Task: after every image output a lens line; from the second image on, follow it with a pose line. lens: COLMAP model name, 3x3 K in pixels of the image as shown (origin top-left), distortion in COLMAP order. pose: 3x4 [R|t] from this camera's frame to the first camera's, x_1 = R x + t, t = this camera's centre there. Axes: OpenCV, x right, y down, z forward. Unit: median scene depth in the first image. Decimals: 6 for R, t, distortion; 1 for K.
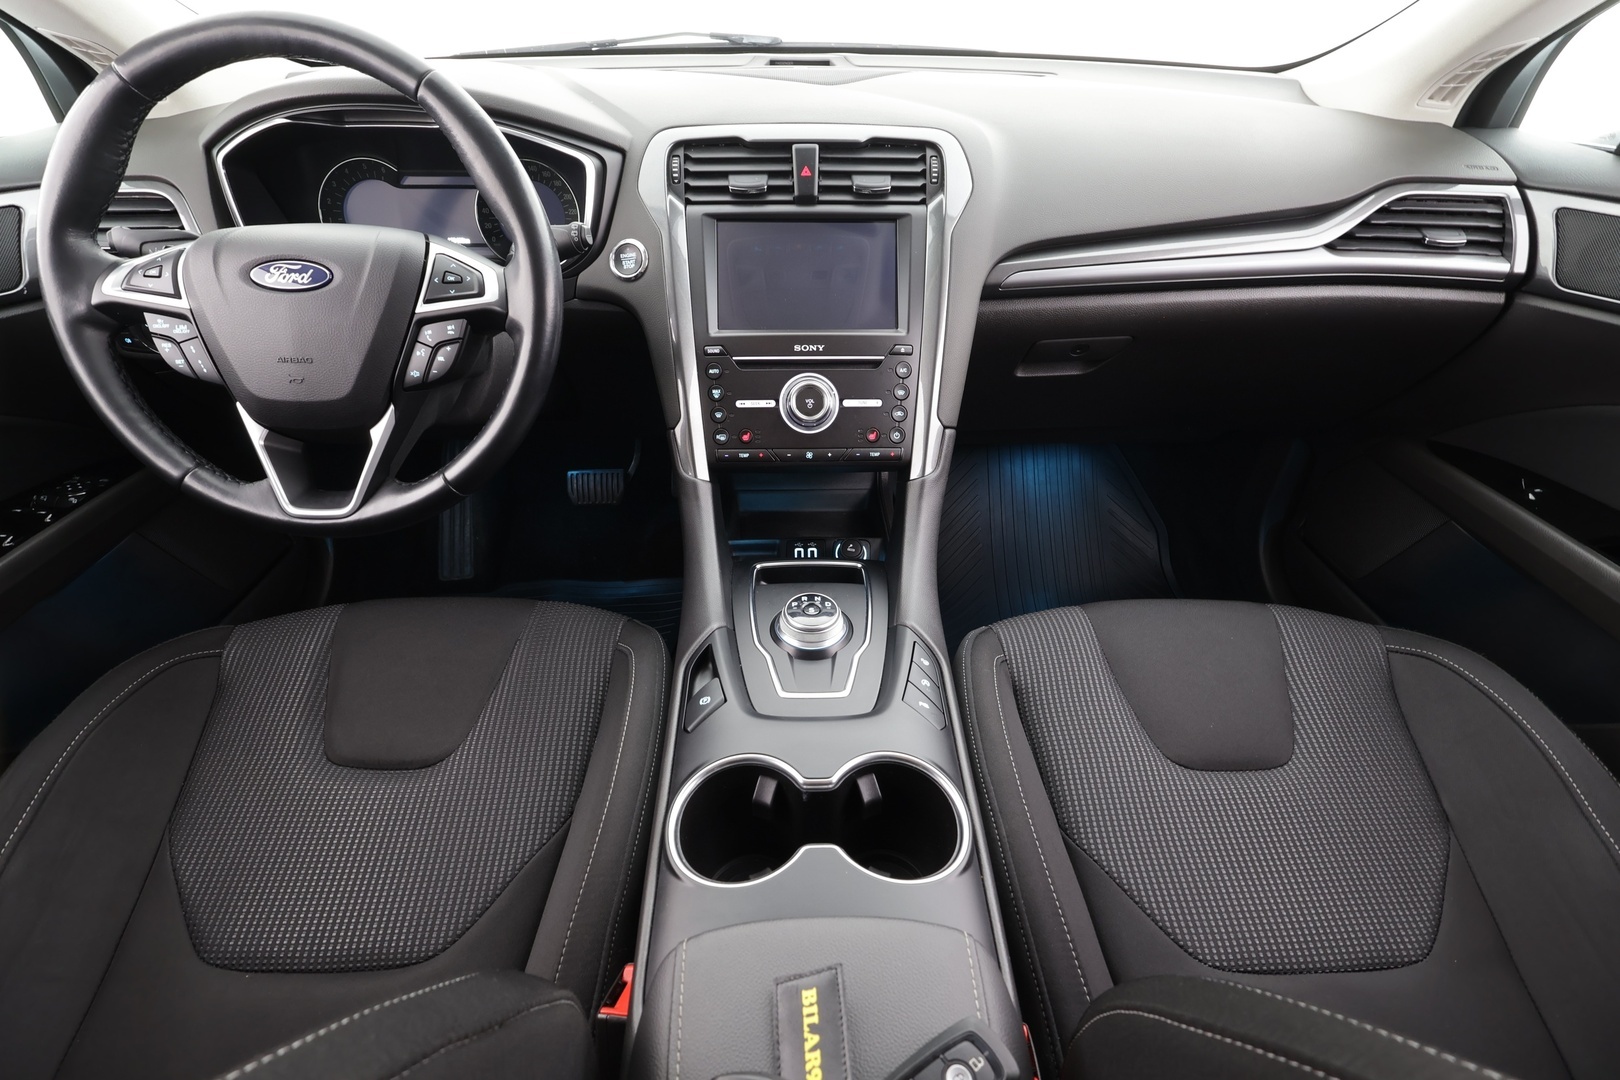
lens RADIAL K [[754.1, 0, 810.0], [0, 754.1, 540.0], [0, 0, 1]] dist [-0.000657, 0.000477]
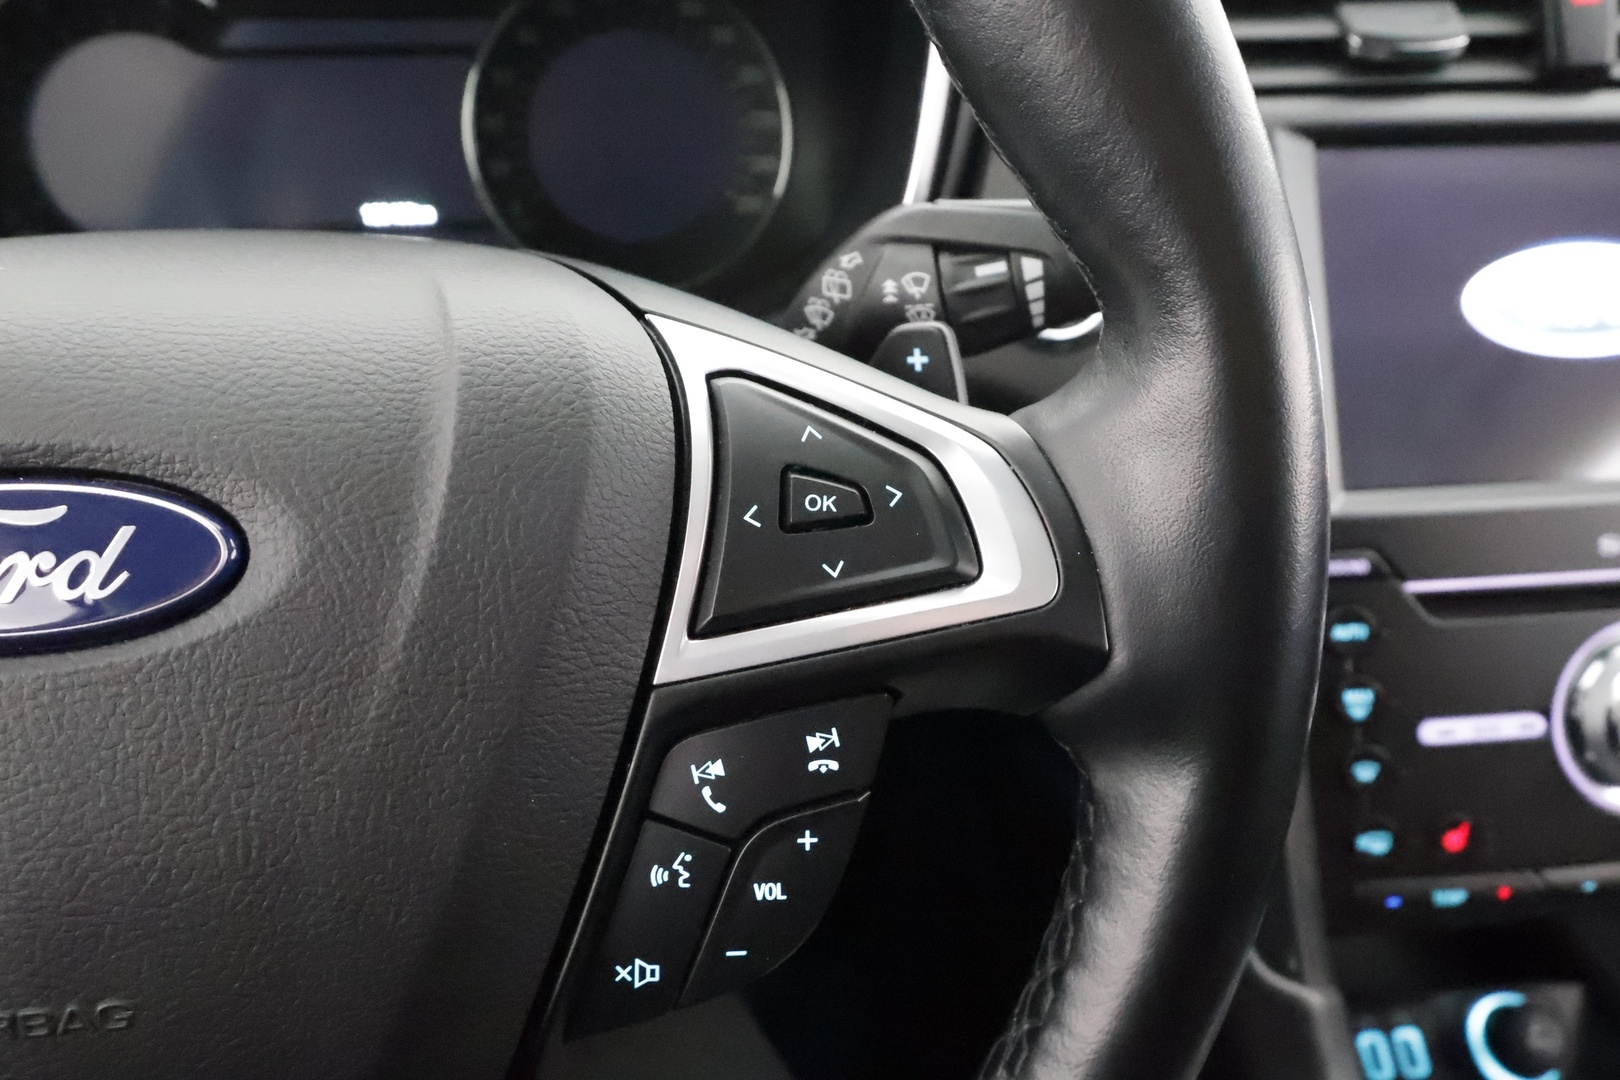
lens RADIAL K [[1296.8, 0, 827.9], [0, 1296.8, 575.6], [0, 0, 1]] dist [-0.006873, -0.008308]
pose [[0.993278, -0.057062, 0.100710, -0.389734], [0.061240, 0.997365, -0.038891, -0.240213], [-0.098225, 0.044797, 0.994155, 0.500440]]
